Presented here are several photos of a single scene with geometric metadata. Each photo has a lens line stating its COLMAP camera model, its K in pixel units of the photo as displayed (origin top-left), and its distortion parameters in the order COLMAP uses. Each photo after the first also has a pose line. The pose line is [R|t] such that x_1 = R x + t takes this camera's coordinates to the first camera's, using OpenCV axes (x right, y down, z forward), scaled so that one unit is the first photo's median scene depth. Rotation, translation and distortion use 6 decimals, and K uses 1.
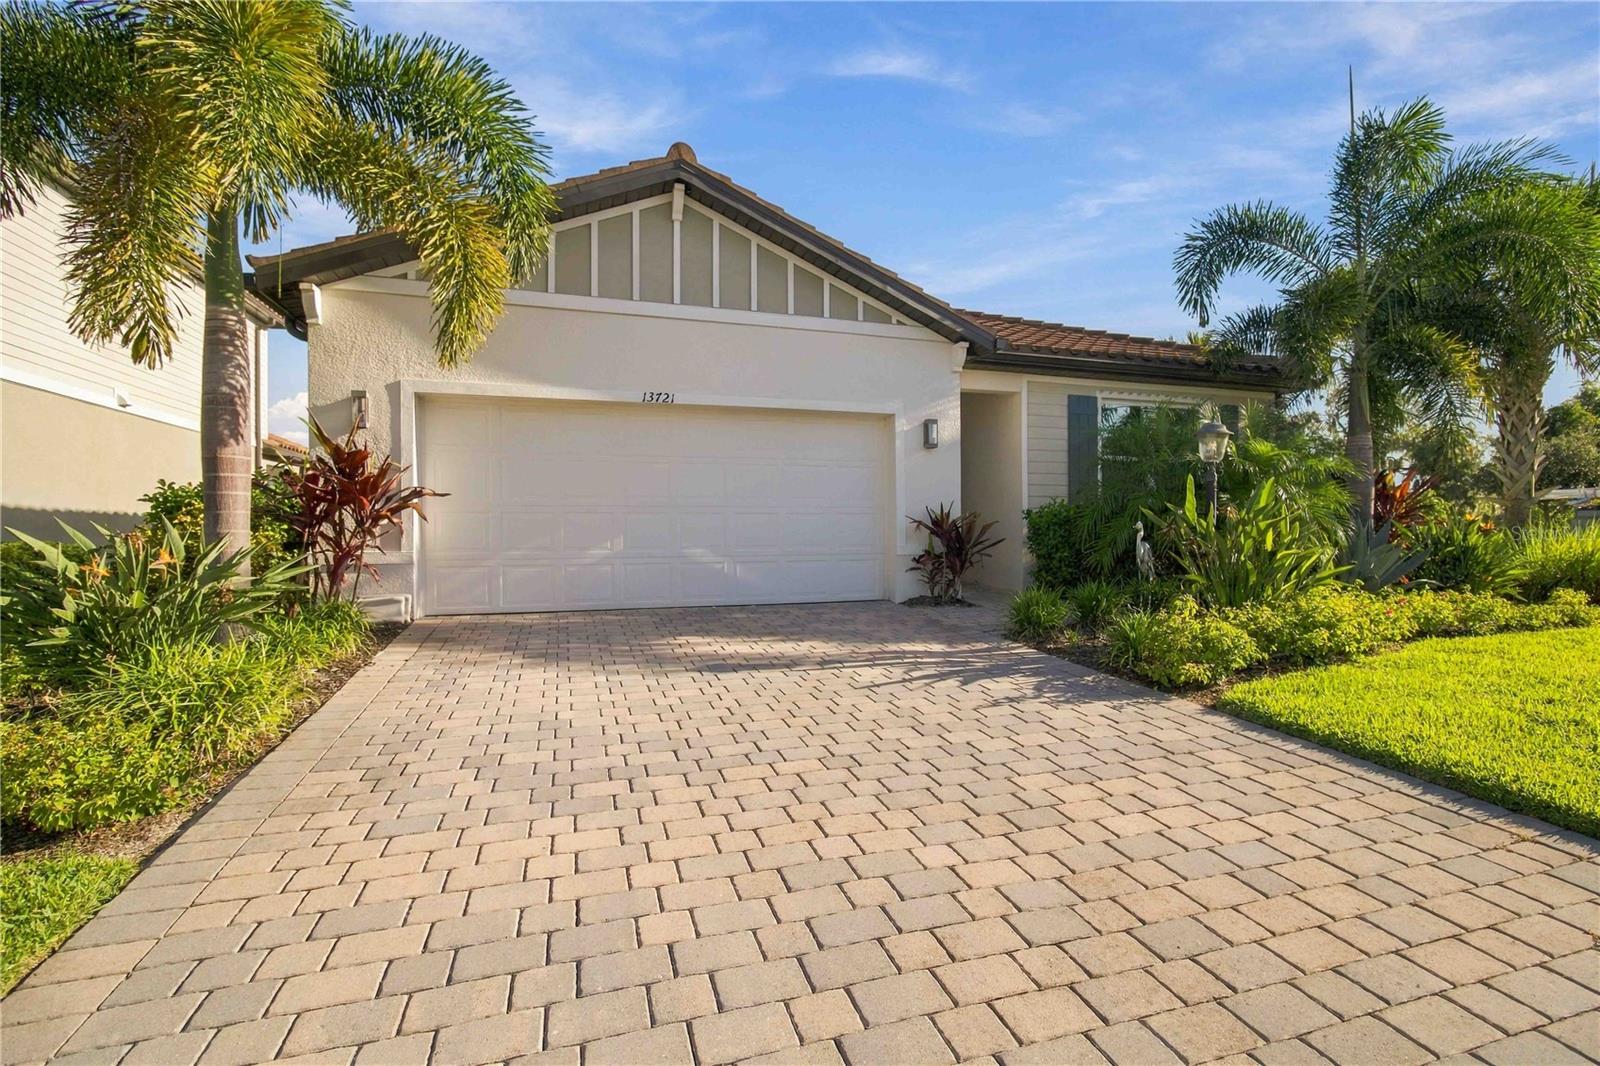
lens RADIAL K [[745.3, 0, 798.2], [0, 745.3, 535.4], [0, 0, 1]] dist [0.001018, -0.000409]
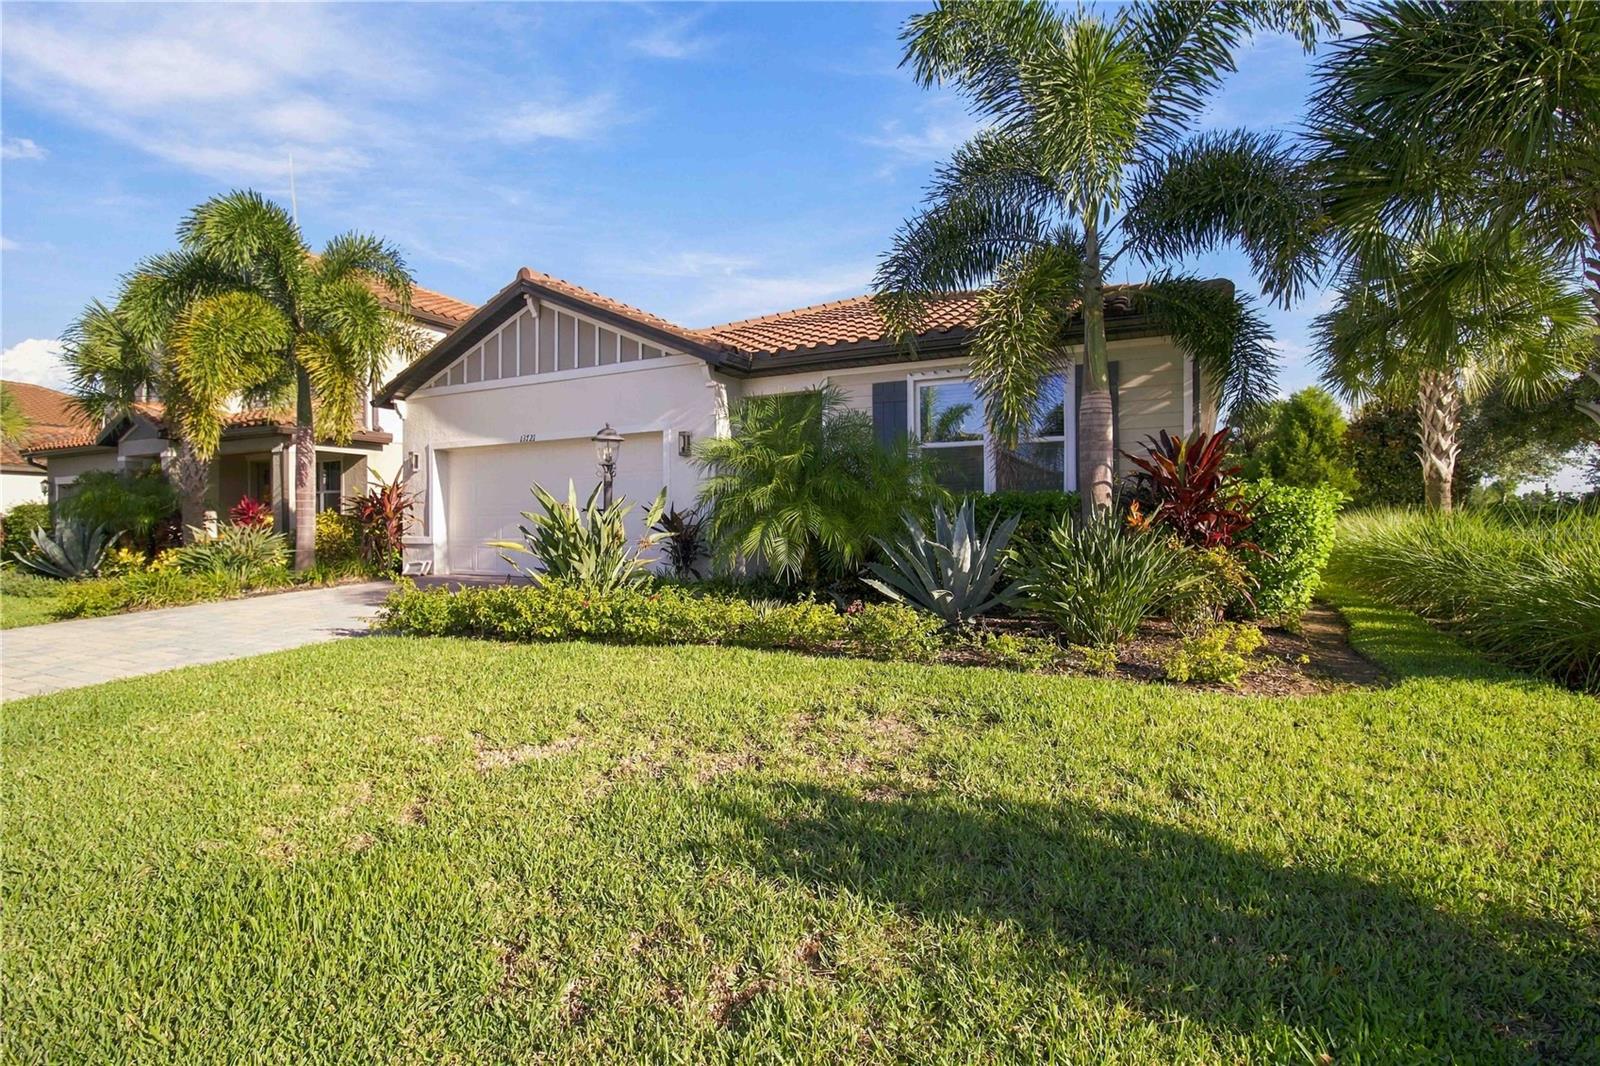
lens RADIAL K [[745.3, 0, 802.5], [0, 745.3, 532.2], [0, 0, 1]] dist [0.001018, -0.000409]
pose [[0.704521, 0.004525, -0.709669, 1.223240], [-0.002688, 0.999990, 0.003708, 0.000356], [0.709678, -0.000704, 0.704526, 0.313904]]
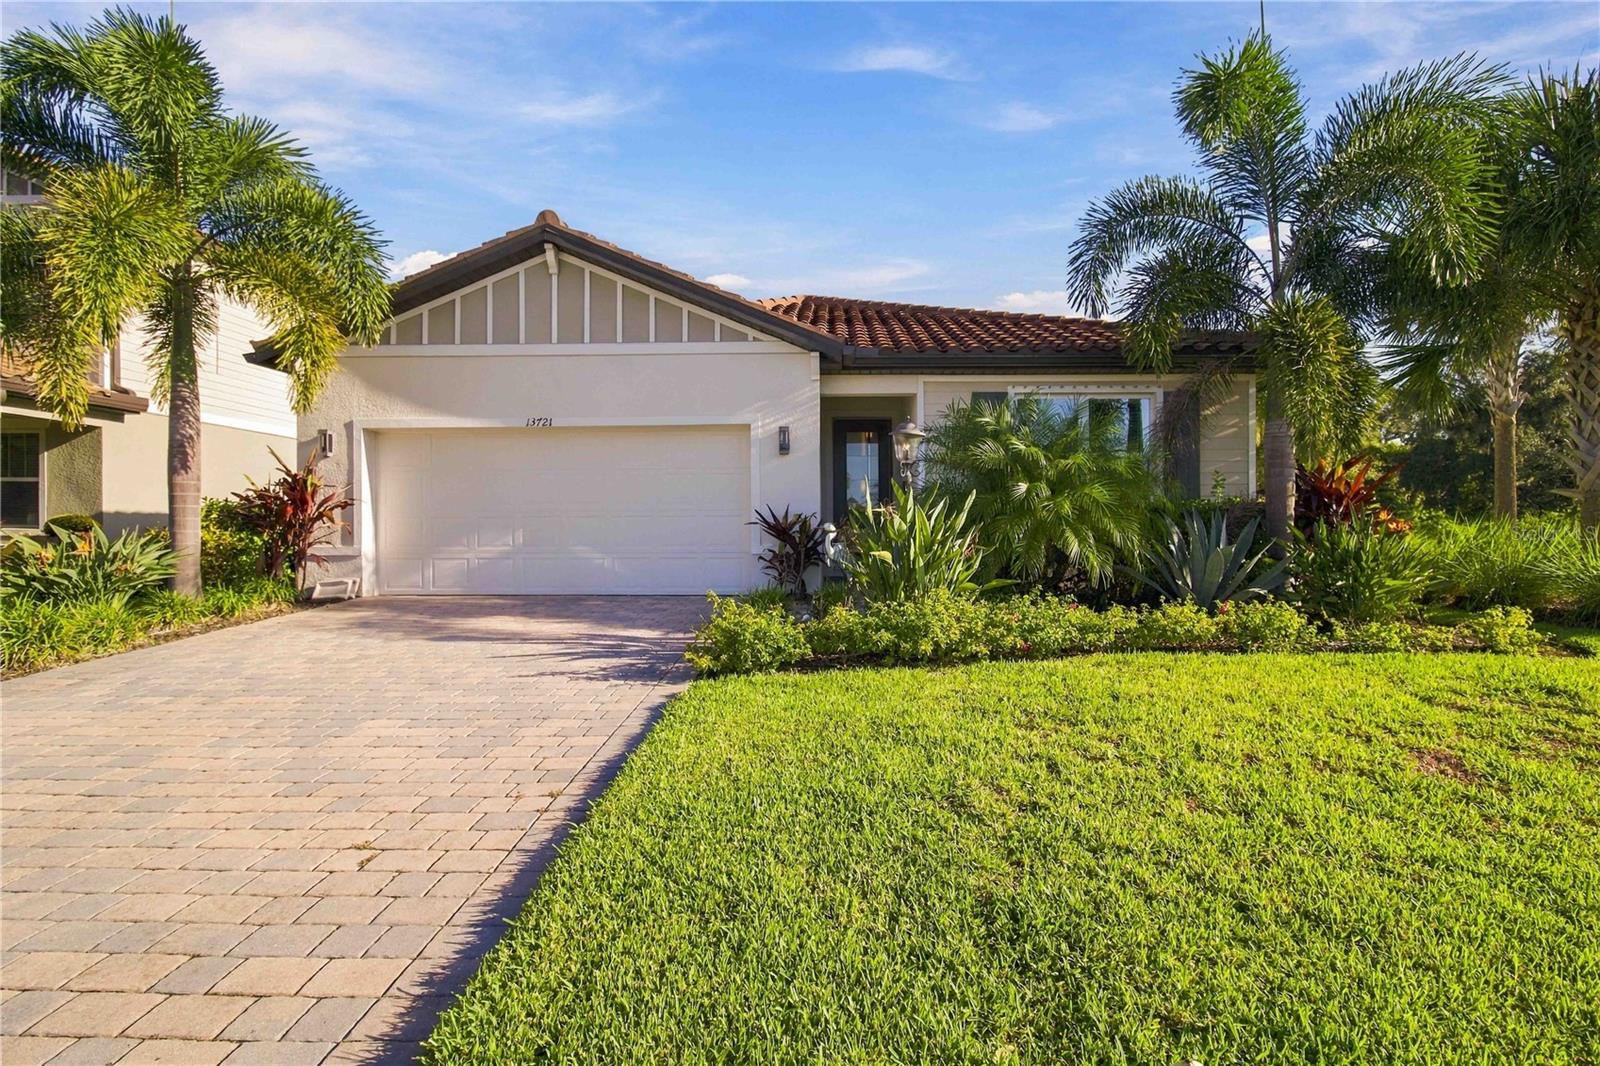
lens RADIAL K [[745.3, 0, 797.9], [0, 745.3, 528.9], [0, 0, 1]] dist [0.001018, -0.000409]
pose [[0.939292, 0.000833, -0.343119, 0.595892], [-0.003482, 0.999969, -0.007104, -0.002697], [0.343102, 0.007868, 0.939265, 0.007358]]
